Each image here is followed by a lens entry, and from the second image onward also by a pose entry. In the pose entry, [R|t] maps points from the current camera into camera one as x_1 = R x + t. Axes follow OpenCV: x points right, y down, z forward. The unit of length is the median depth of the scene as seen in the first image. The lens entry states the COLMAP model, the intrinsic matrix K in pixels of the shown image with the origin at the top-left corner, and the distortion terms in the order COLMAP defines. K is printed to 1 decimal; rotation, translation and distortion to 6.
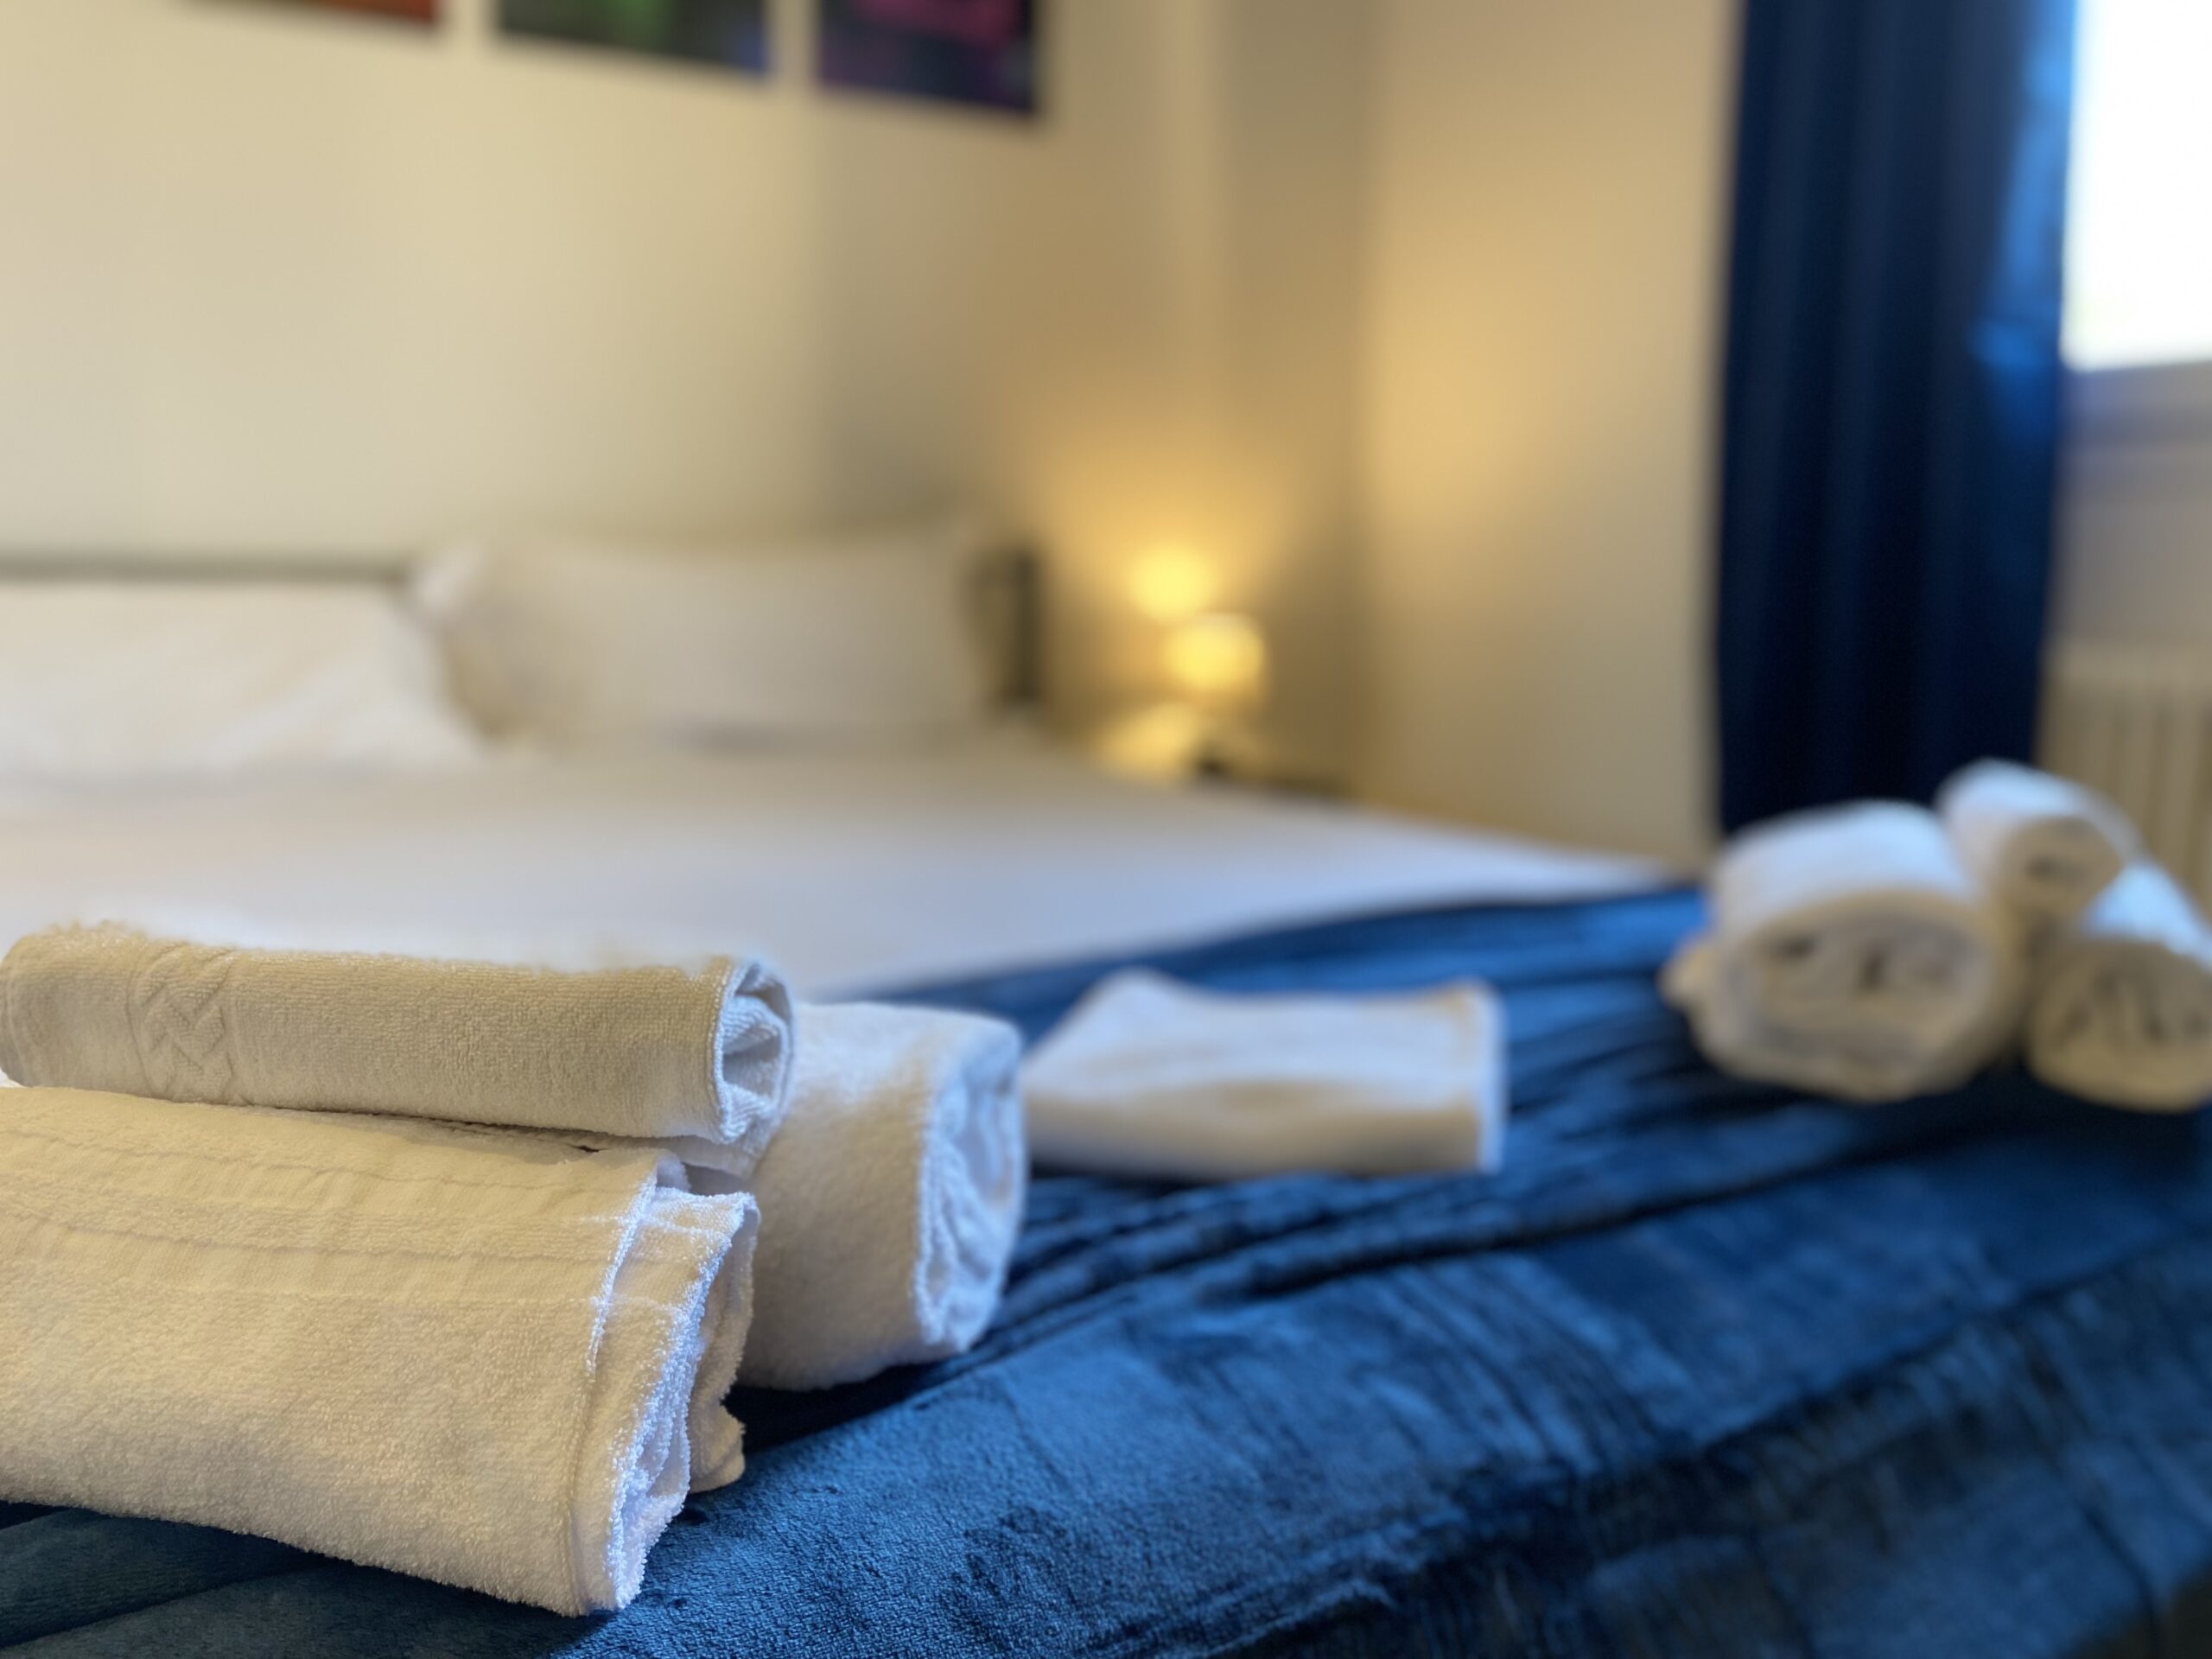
lens RADIAL K [[1696.0, 0, 1106.0], [0, 1696.0, 829.5], [0, 0, 1]] dist [-0.002304, -0.002610]
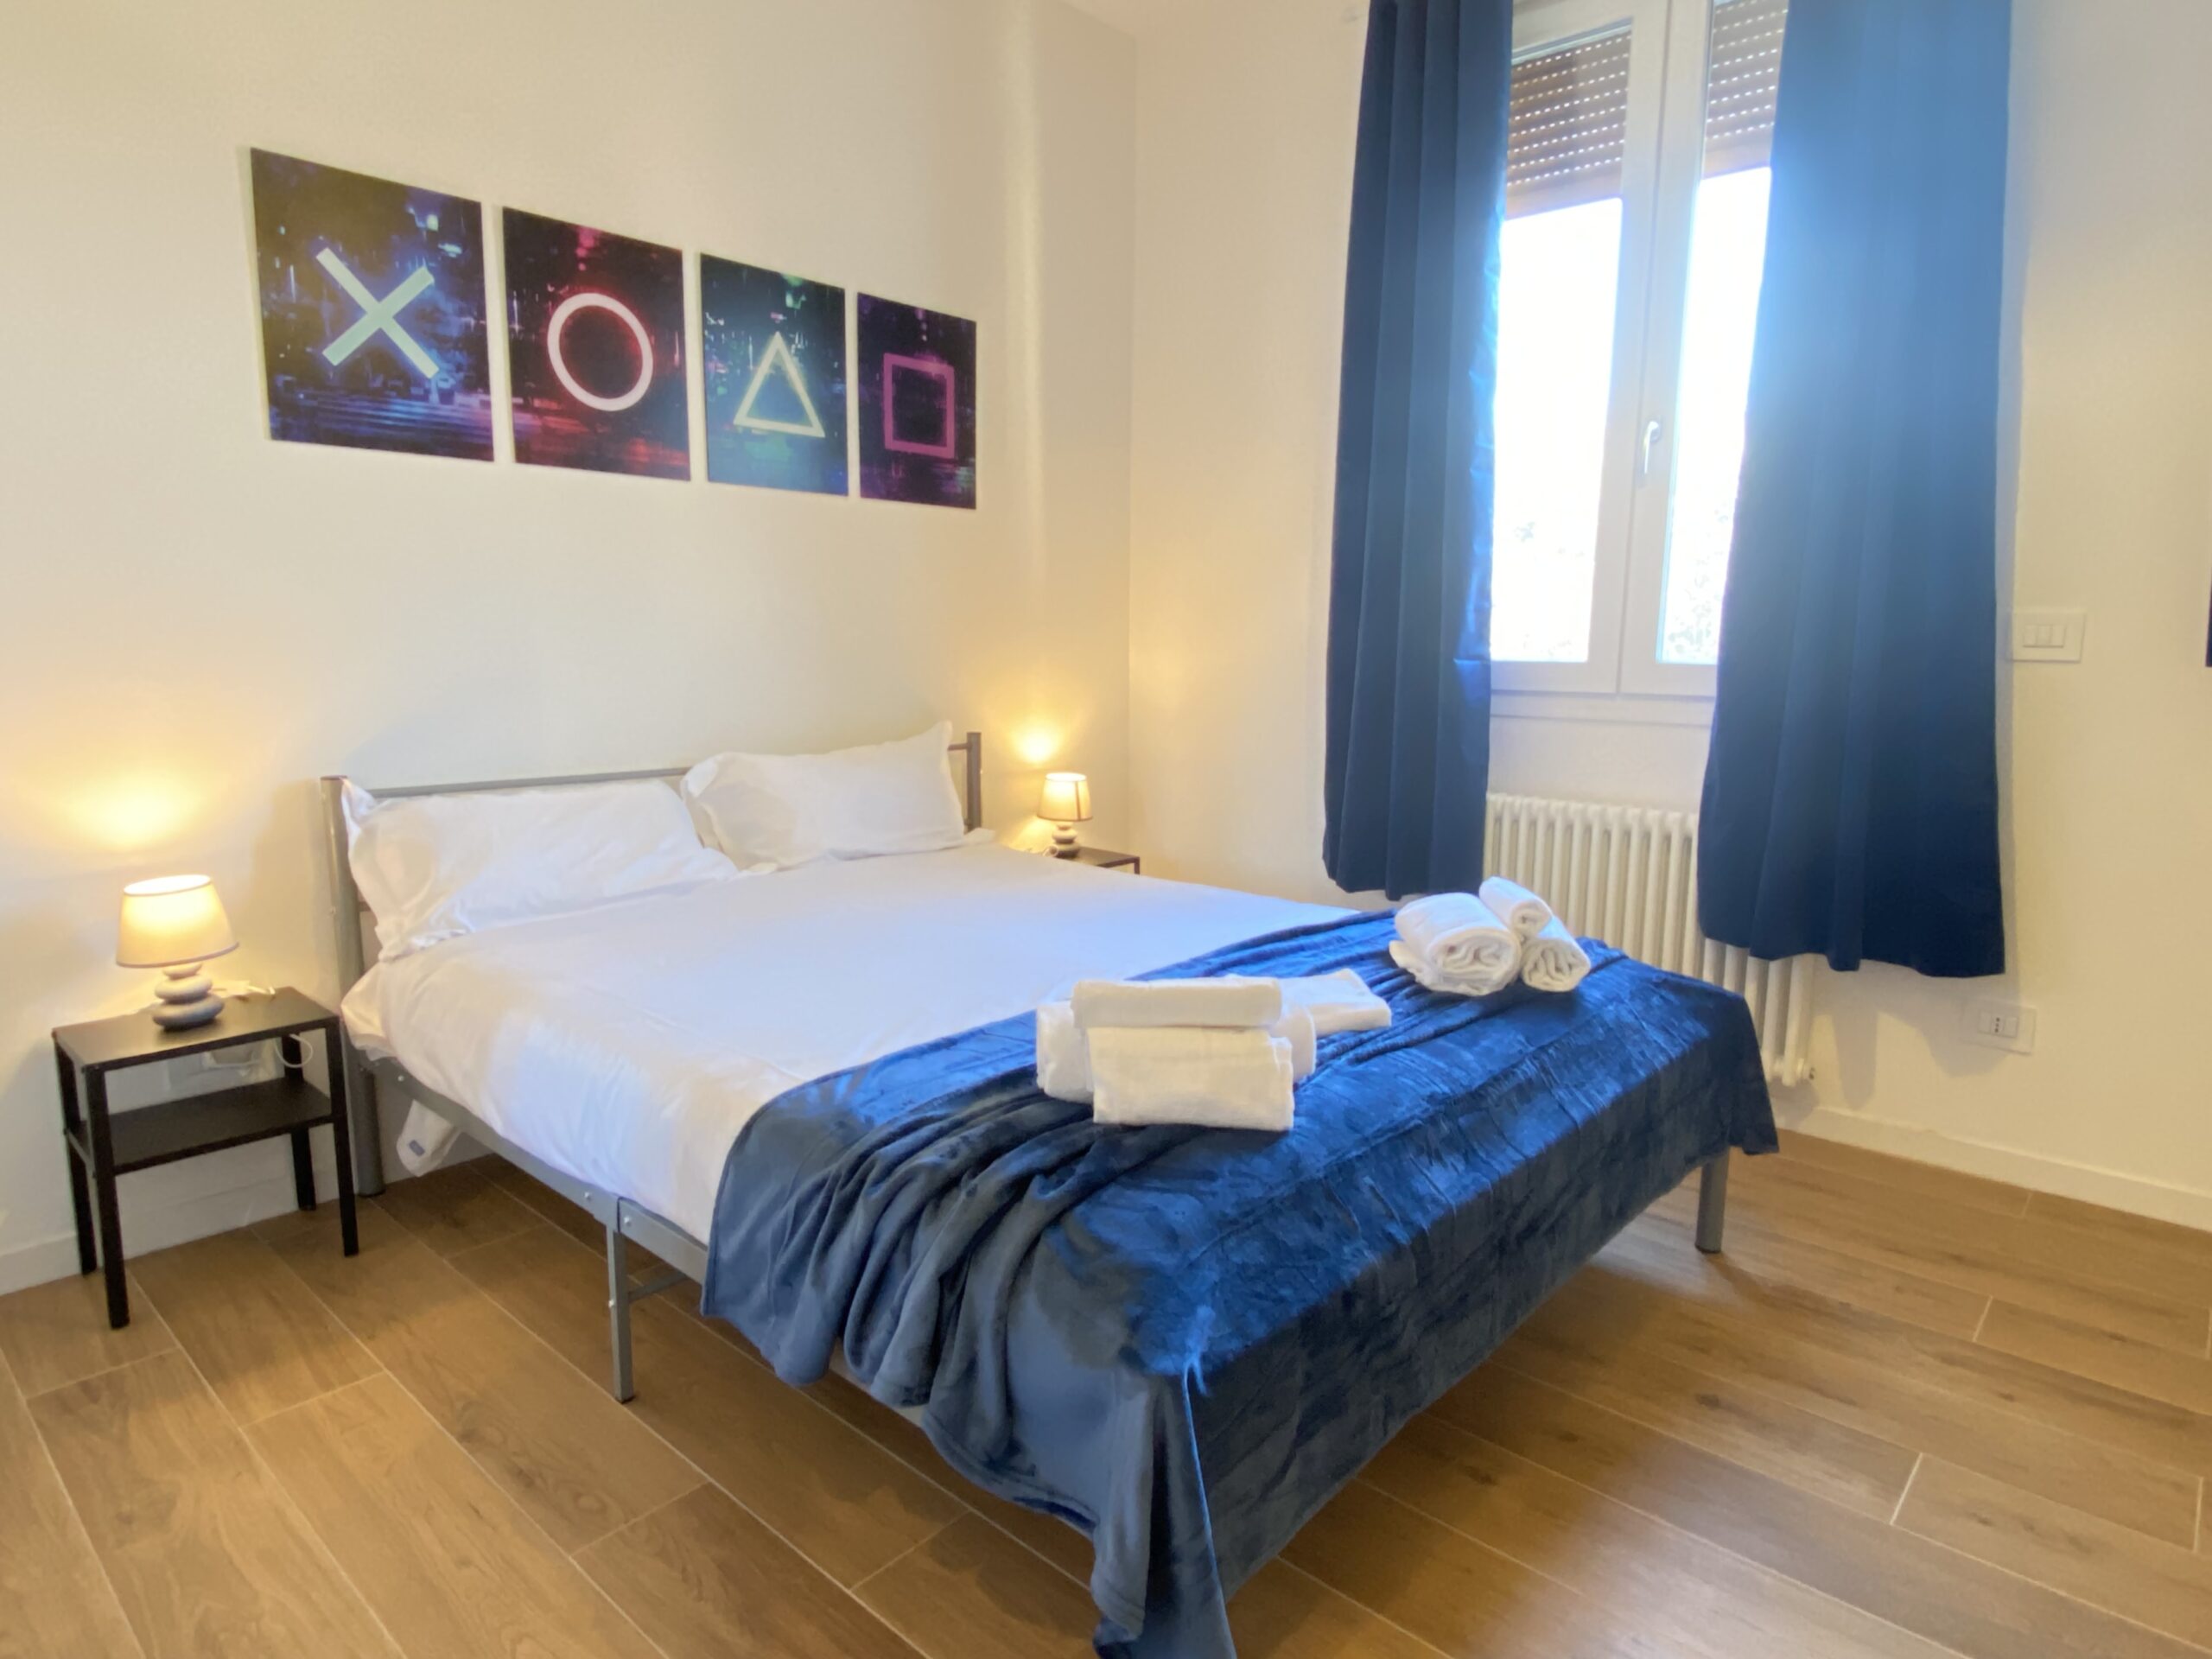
lens RADIAL K [[1267.9, 0, 1109.6], [0, 1267.9, 823.0], [0, 0, 1]] dist [0.094979, -0.121576]
pose [[0.962970, -0.039172, 0.266749, -1.023128], [0.041891, 0.999112, -0.004508, -0.224122], [-0.266336, 0.015515, 0.963755, -1.360594]]
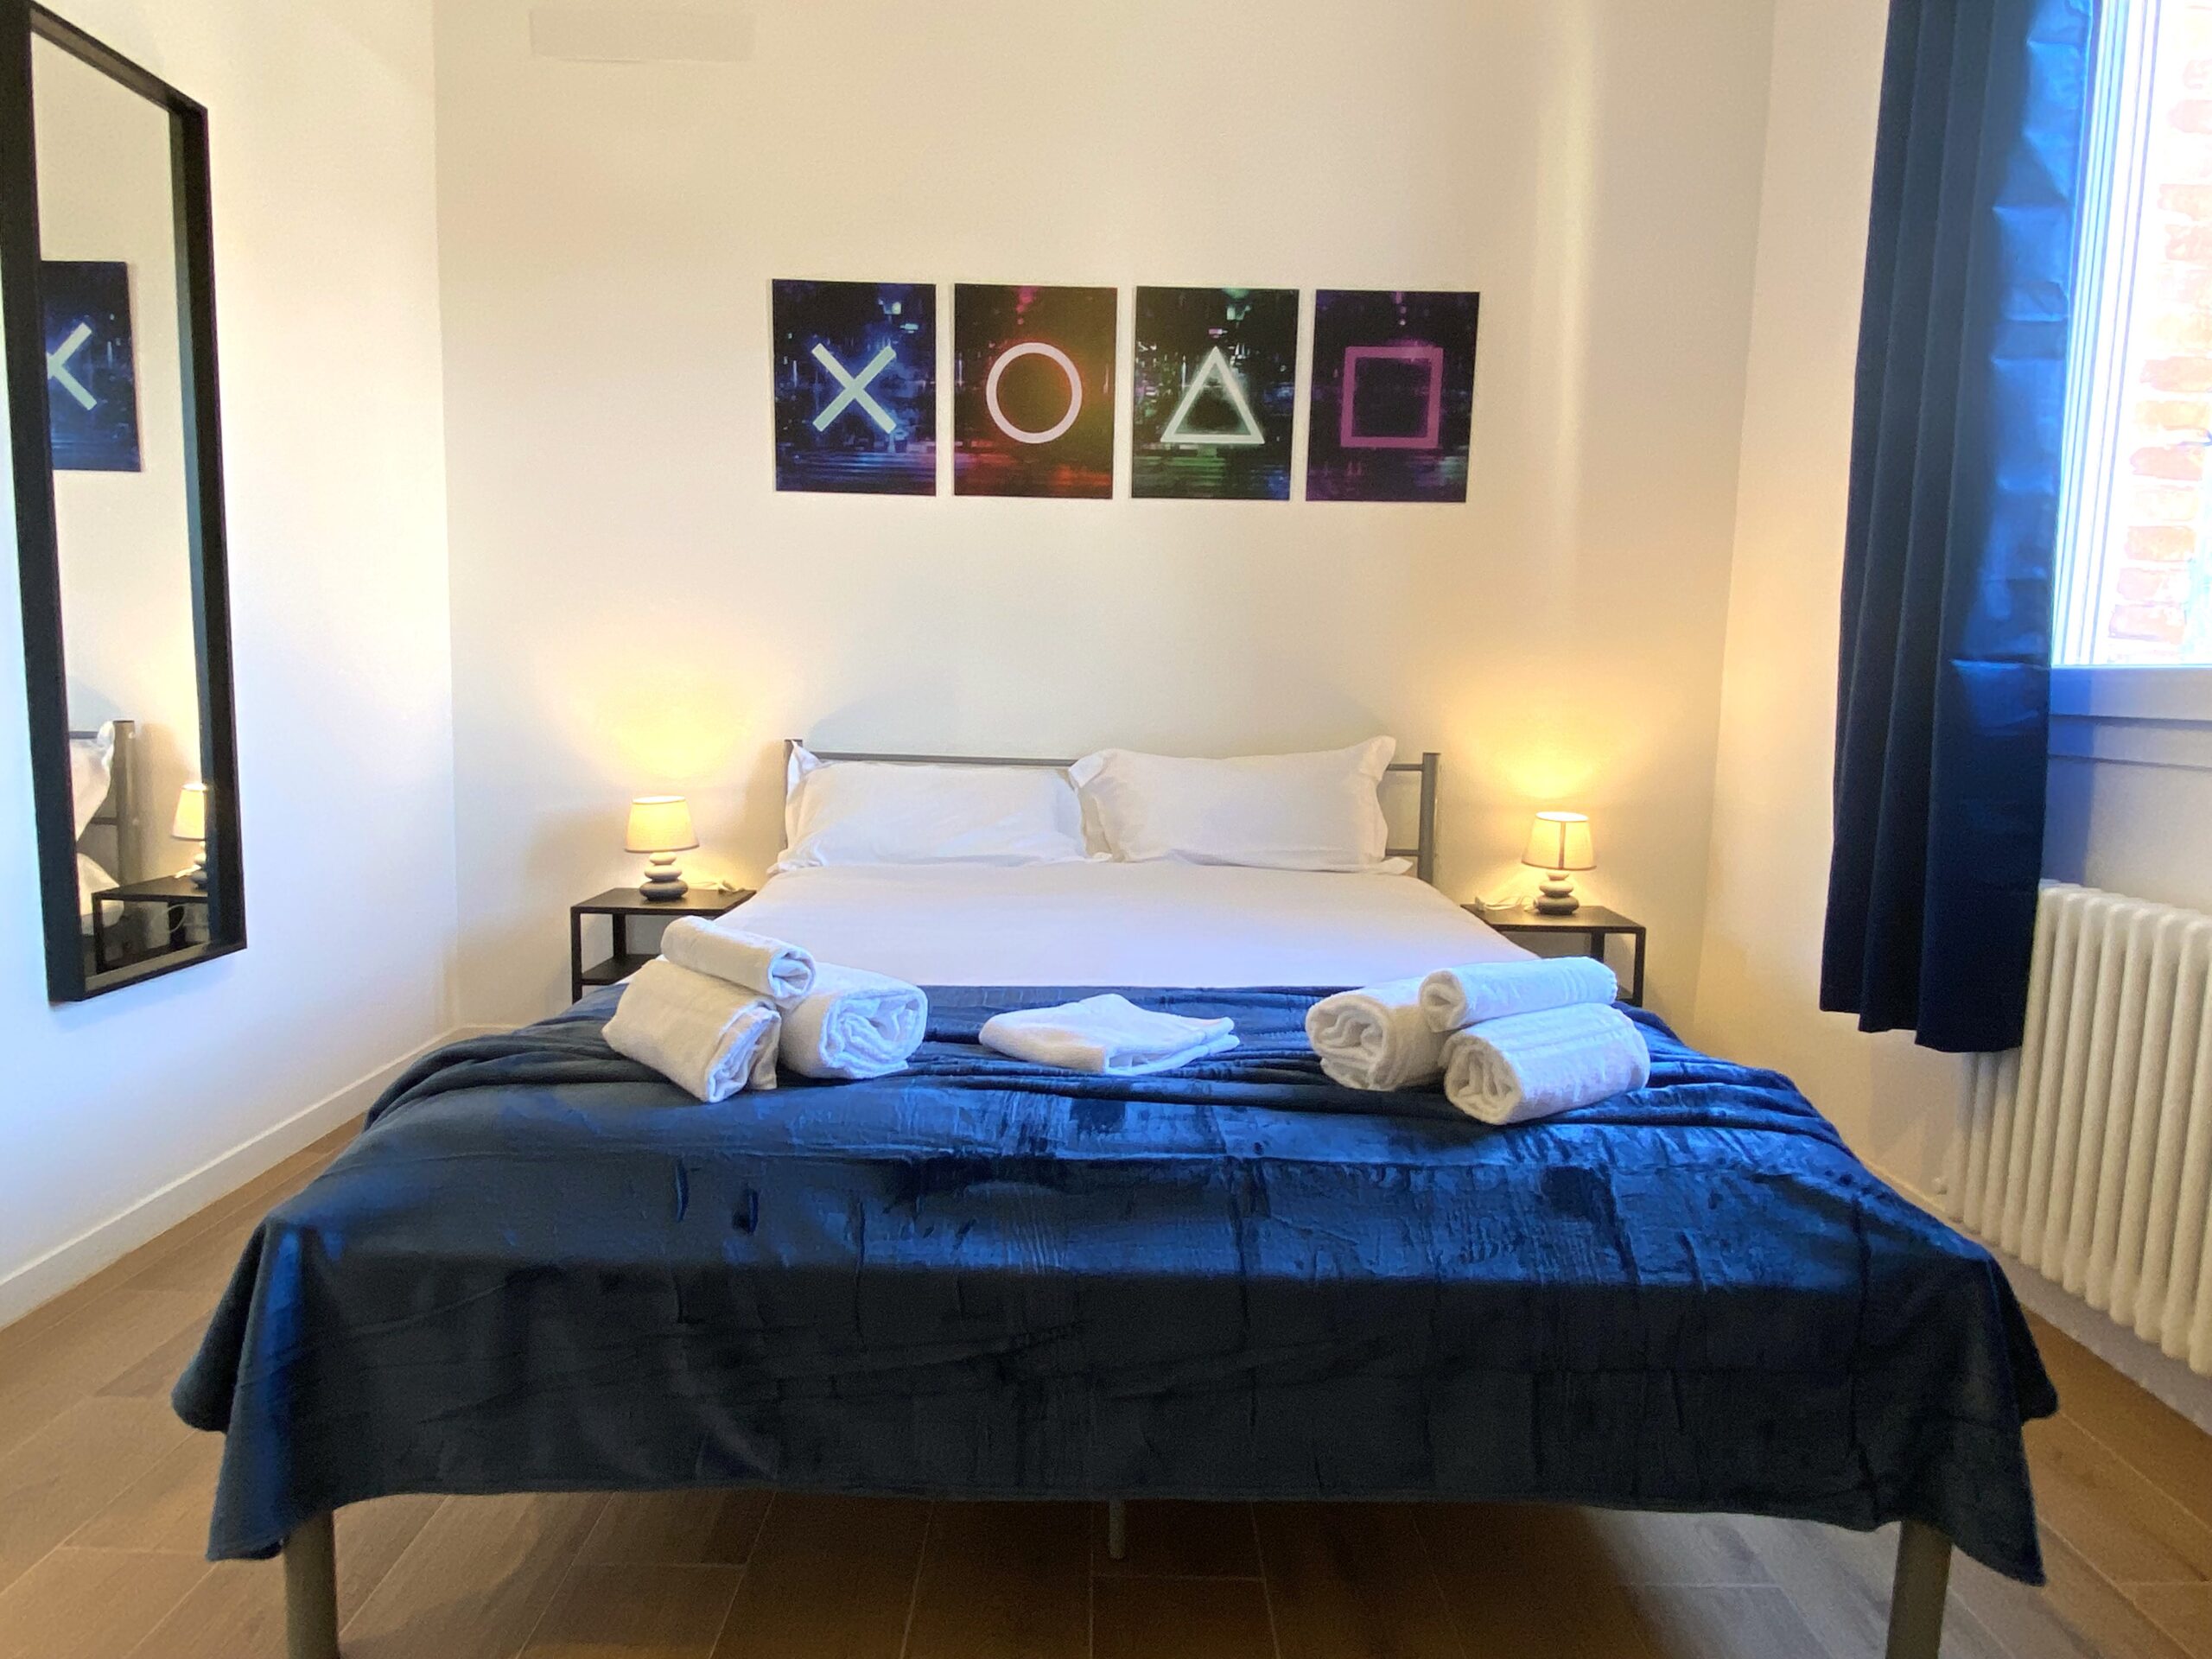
lens RADIAL K [[1267.9, 0, 1109.6], [0, 1267.9, 823.0], [0, 0, 1]] dist [0.094979, -0.121576]
pose [[0.844801, 0.071370, -0.530300, 1.312343], [-0.102204, 0.994341, -0.028994, -0.135950], [0.525229, 0.078693, 0.847314, -0.727990]]
